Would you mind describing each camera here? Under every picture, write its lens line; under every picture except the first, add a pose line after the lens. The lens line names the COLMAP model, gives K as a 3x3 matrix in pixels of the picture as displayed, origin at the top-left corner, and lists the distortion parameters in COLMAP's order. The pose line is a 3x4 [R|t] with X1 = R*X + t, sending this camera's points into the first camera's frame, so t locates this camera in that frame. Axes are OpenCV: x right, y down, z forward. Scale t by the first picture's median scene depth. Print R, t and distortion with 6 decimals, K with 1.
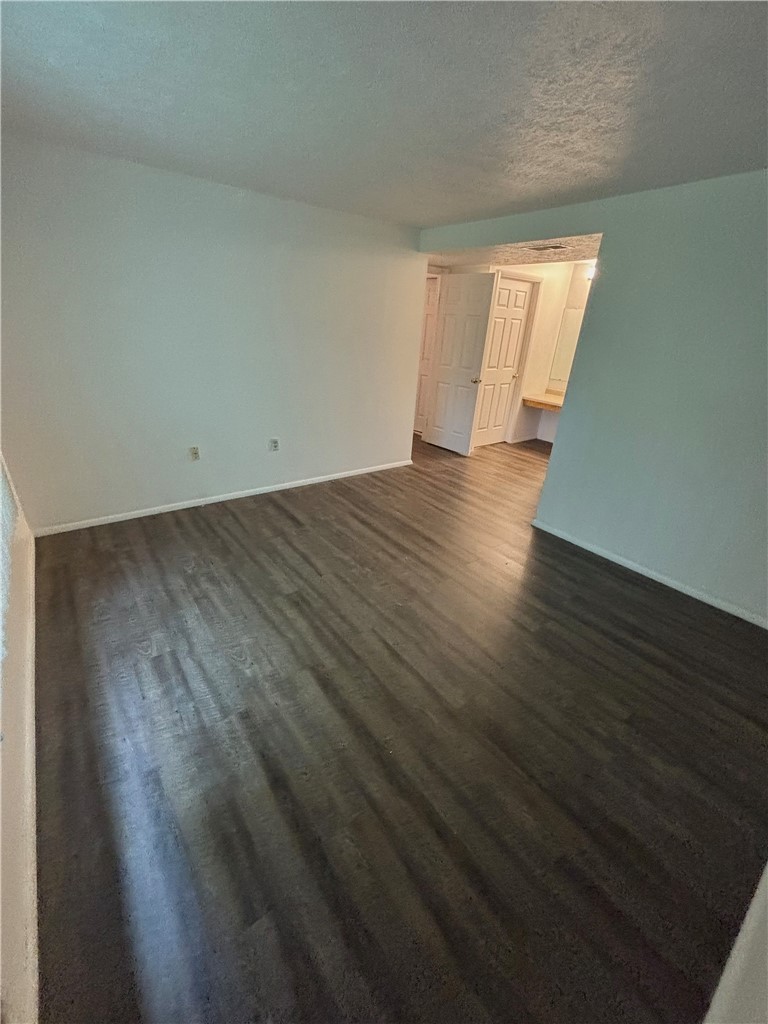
lens RADIAL K [[412.4, 0, 384.0], [0, 412.4, 512.0], [0, 0, 1]] dist [-0.003797, -0.000021]
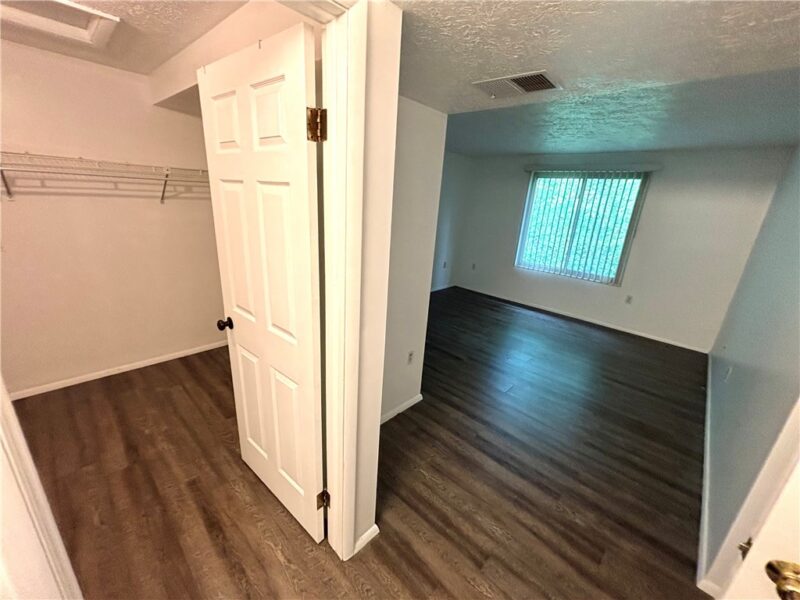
lens RADIAL K [[322.2, 0, 400.0], [0, 322.2, 300.0], [0, 0, 1]] dist [-0.003797, -0.000021]
pose [[-0.979217, -0.070163, -0.190295, 0.739765], [-0.181180, 0.724293, 0.665262, -0.817832], [0.091152, 0.685913, -0.721952, 1.795517]]
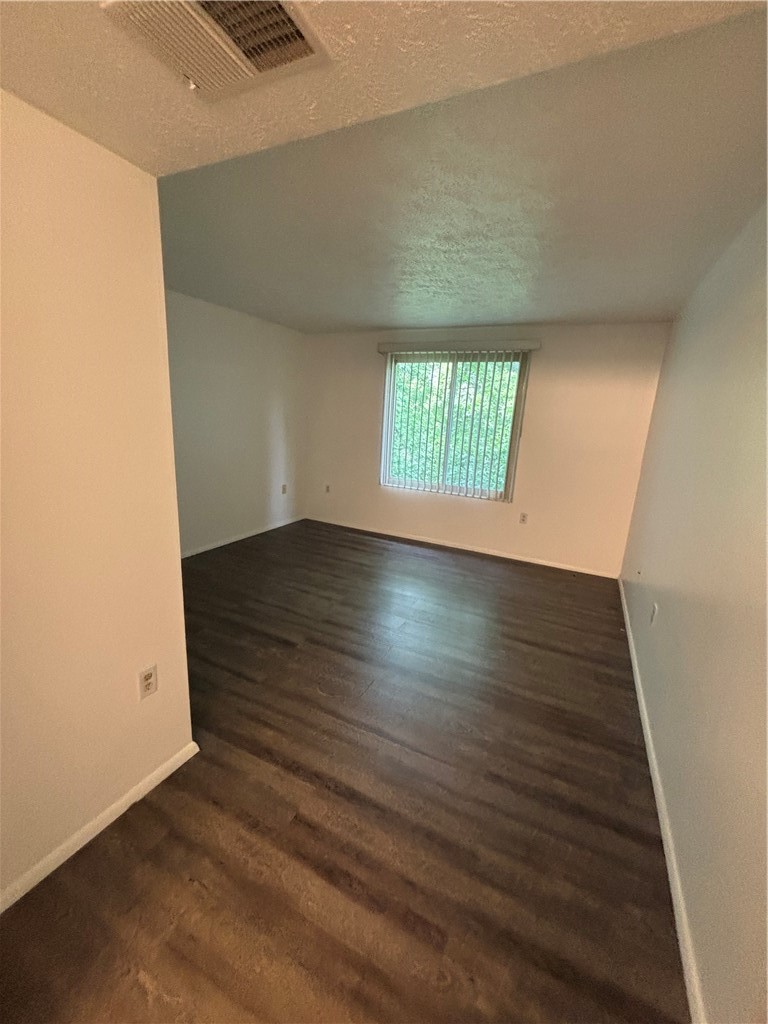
lens RADIAL K [[412.4, 0, 384.0], [0, 412.4, 512.0], [0, 0, 1]] dist [-0.003797, -0.000021]
pose [[-0.887187, -0.001999, -0.461406, 0.504051], [-0.289745, 0.780656, 0.553737, -0.689221], [0.359092, 0.624958, -0.693167, 1.616279]]
